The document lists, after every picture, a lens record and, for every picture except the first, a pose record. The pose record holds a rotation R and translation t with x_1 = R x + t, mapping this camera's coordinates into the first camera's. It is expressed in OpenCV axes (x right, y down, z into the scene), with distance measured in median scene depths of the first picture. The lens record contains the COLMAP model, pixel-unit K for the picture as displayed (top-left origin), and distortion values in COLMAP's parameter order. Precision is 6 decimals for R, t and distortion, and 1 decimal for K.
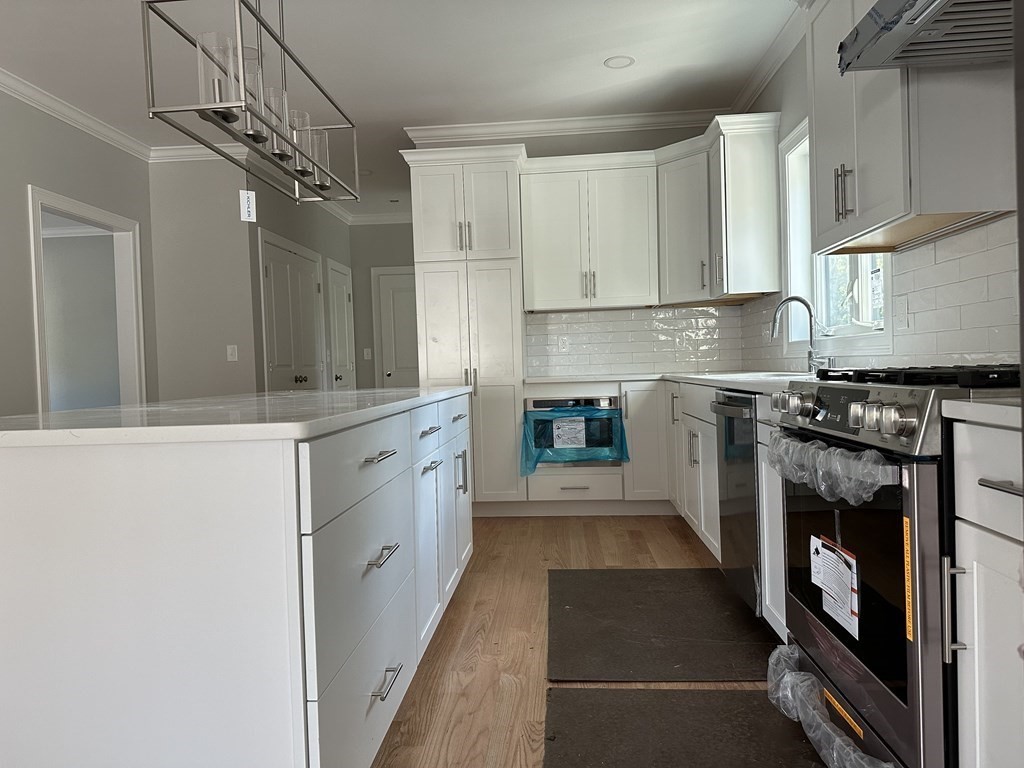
lens RADIAL K [[716.8, 0, 503.9], [0, 716.8, 384.7], [0, 0, 1]] dist [0.040058, -0.058449]
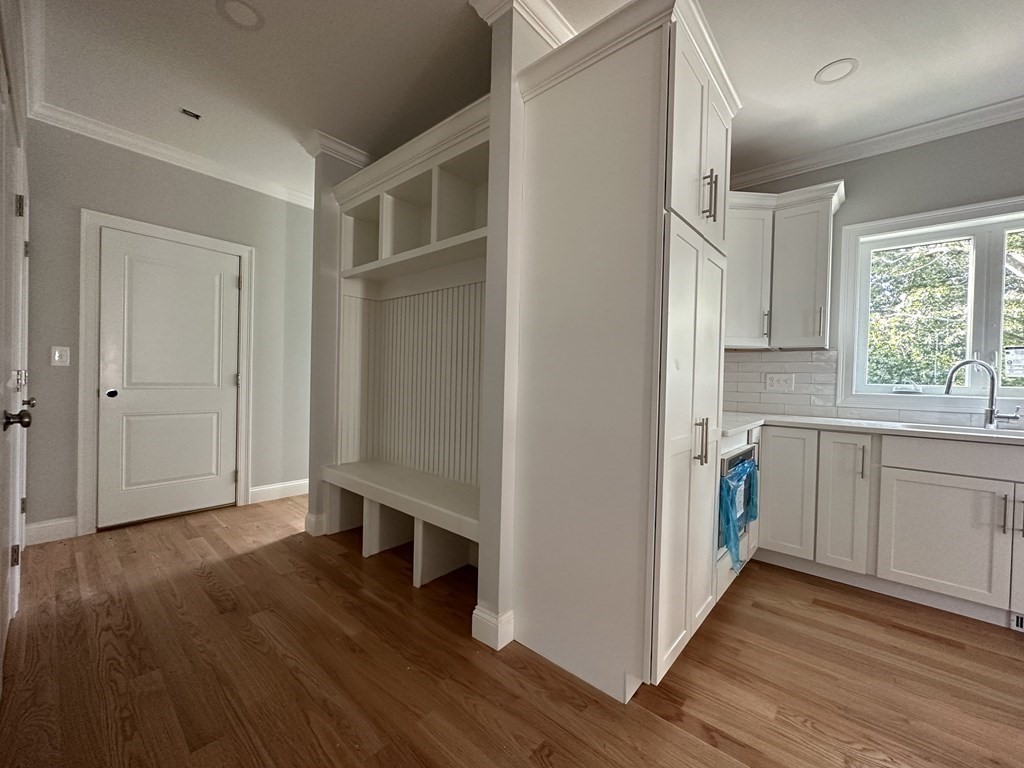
lens RADIAL K [[407.6, 0, 506.0], [0, 407.6, 383.8], [0, 0, 1]] dist [-0.002054, 0.000224]
pose [[0.596438, 0.040295, 0.801647, -0.466776], [-0.025991, 0.999185, -0.030887, -0.039485], [-0.802238, -0.002414, 0.596999, 1.030136]]
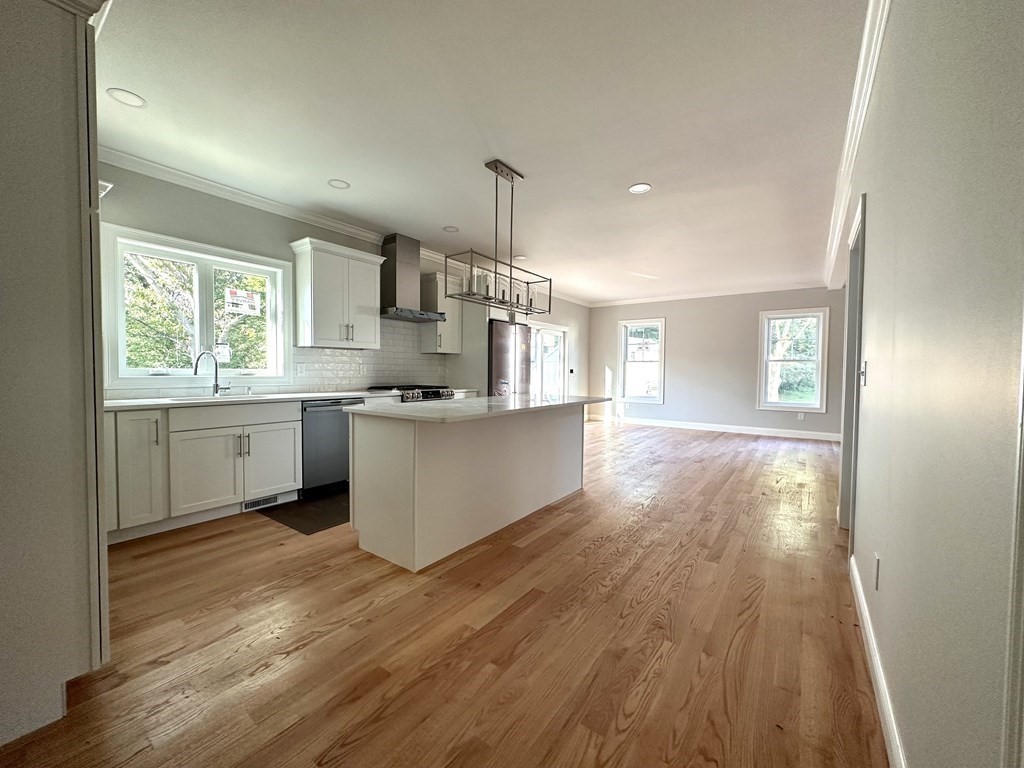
lens RADIAL K [[407.6, 0, 513.5], [0, 407.6, 382.6], [0, 0, 1]] dist [-0.002054, 0.000224]
pose [[-0.854244, 0.012075, 0.519732, -0.600340], [0.034498, 0.998843, 0.033497, -0.048471], [-0.518726, 0.046544, -0.853673, 1.232786]]
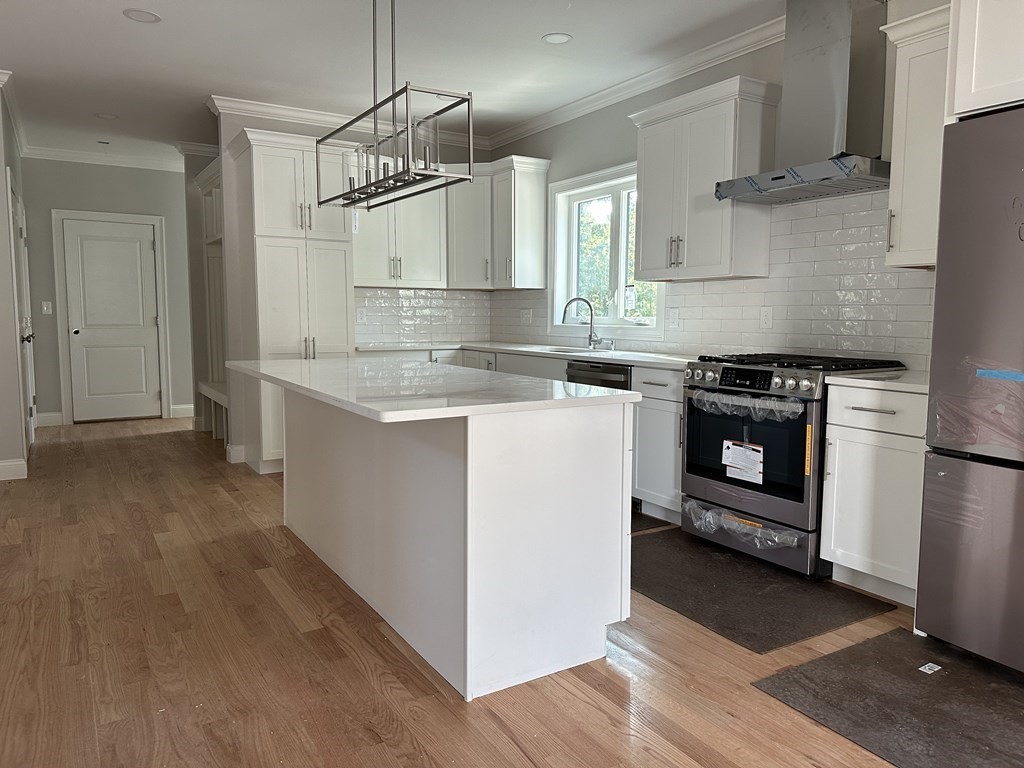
lens RADIAL K [[716.8, 0, 512.5], [0, 716.8, 385.3], [0, 0, 1]] dist [0.040058, -0.058449]
pose [[0.802188, -0.020040, 0.596735, -0.515075], [-0.019040, 0.998070, 0.059113, -0.021705], [-0.596768, -0.058782, 0.800258, -0.102348]]
